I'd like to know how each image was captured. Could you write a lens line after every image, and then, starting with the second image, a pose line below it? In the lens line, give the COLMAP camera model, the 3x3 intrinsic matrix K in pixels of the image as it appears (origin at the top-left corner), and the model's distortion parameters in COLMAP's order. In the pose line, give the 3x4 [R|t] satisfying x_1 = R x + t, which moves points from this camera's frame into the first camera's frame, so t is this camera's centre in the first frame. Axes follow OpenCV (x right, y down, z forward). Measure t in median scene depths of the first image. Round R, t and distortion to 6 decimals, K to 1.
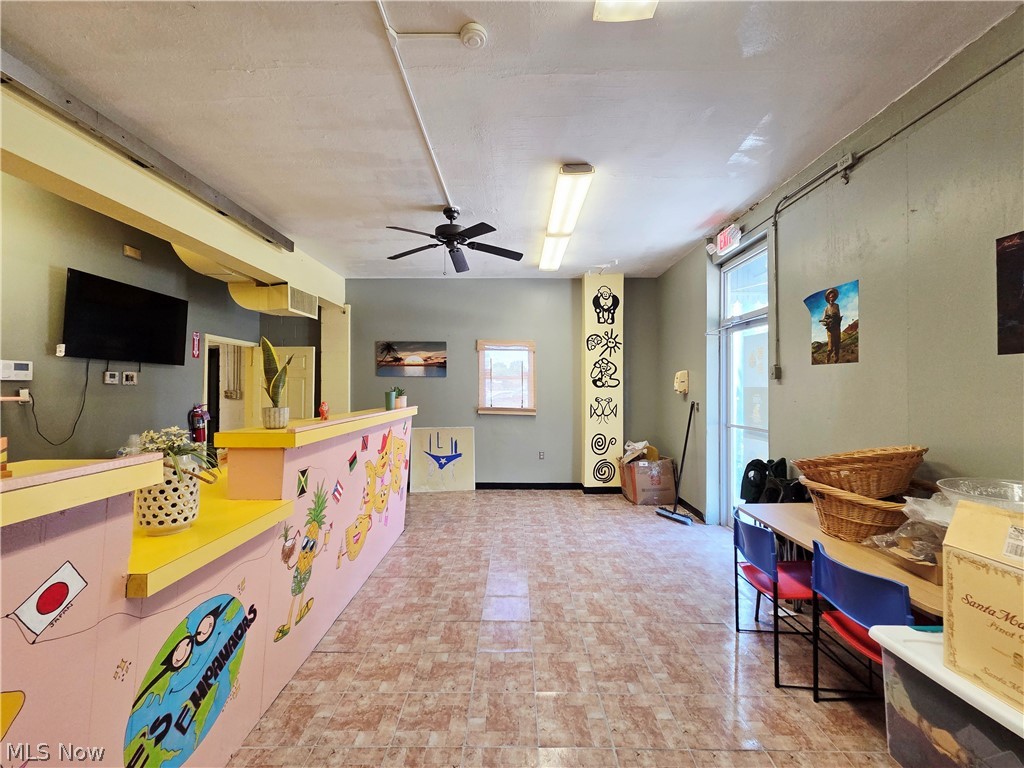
lens RADIAL K [[415.7, 0, 512.1], [0, 415.7, 386.2], [0, 0, 1]] dist [0.003555, -0.000323]
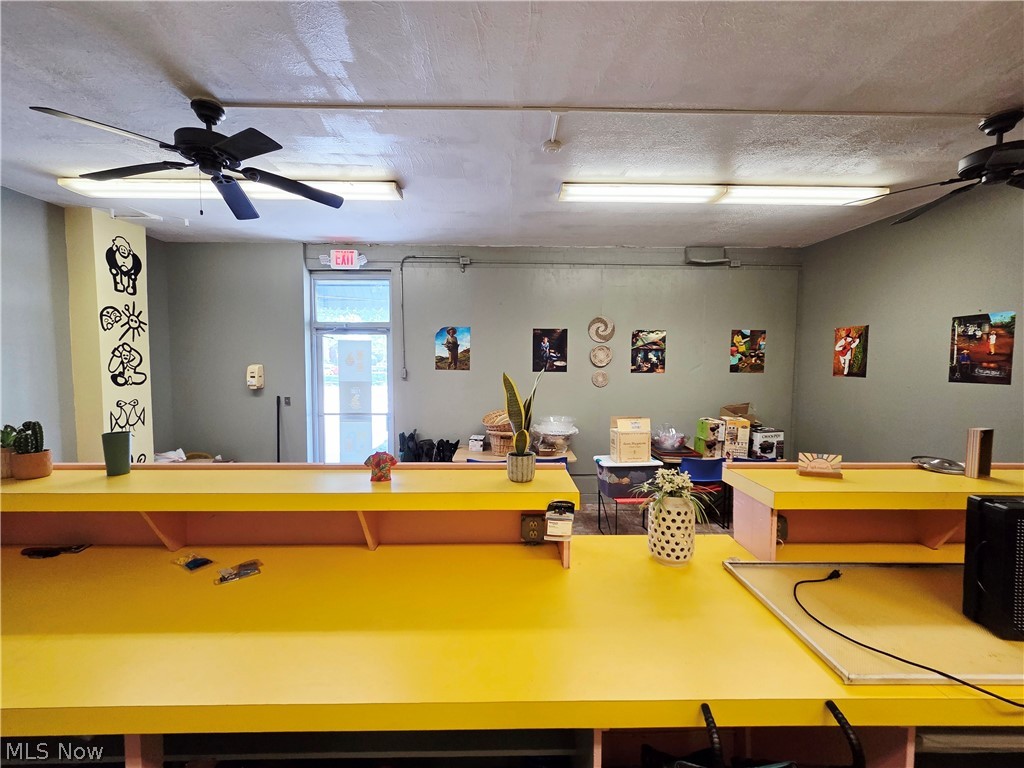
lens RADIAL K [[415.7, 0, 512.1], [0, 415.7, 386.2], [0, 0, 1]] dist [0.003555, -0.000323]
pose [[-0.011353, -0.056912, 0.998315, -0.762087], [-0.010161, 0.998334, 0.056798, -0.066370], [-0.999884, -0.009499, -0.011912, 0.577714]]
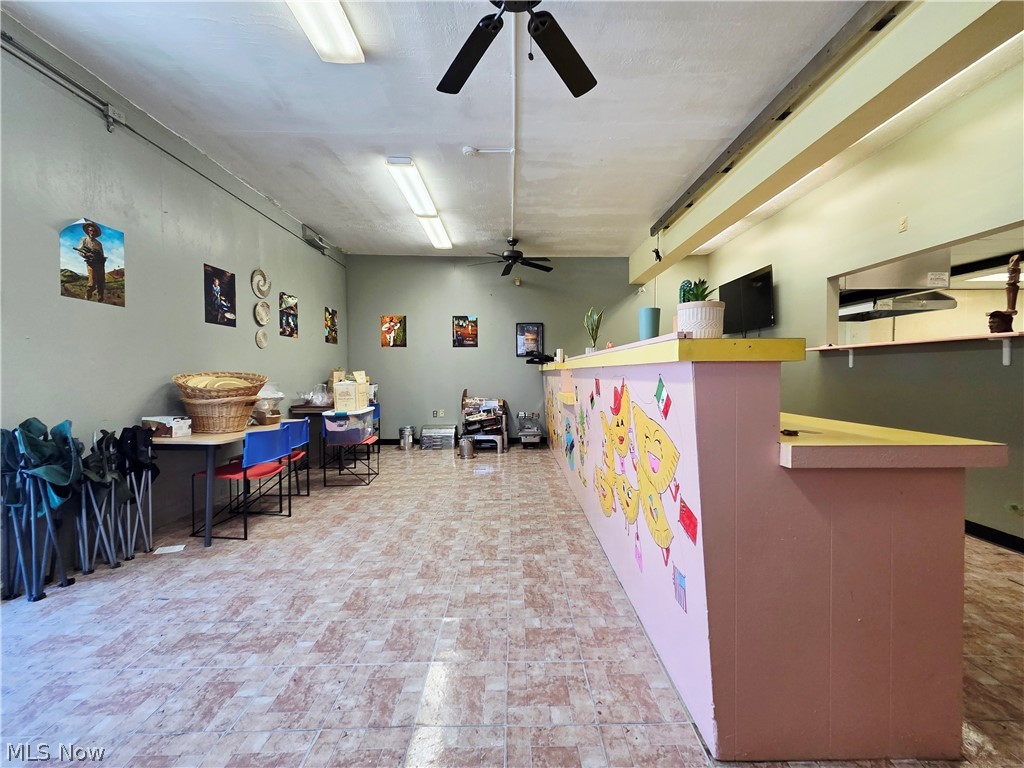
lens RADIAL K [[423.3, 0, 512.0], [0, 423.3, 384.0], [0, 0, 1]] dist [0.000365, -0.000358]
pose [[-0.999983, 0.005118, -0.002794, -0.138087], [0.005063, 0.999795, 0.019621, 0.091022], [0.002894, 0.019607, -0.999804, 1.492679]]
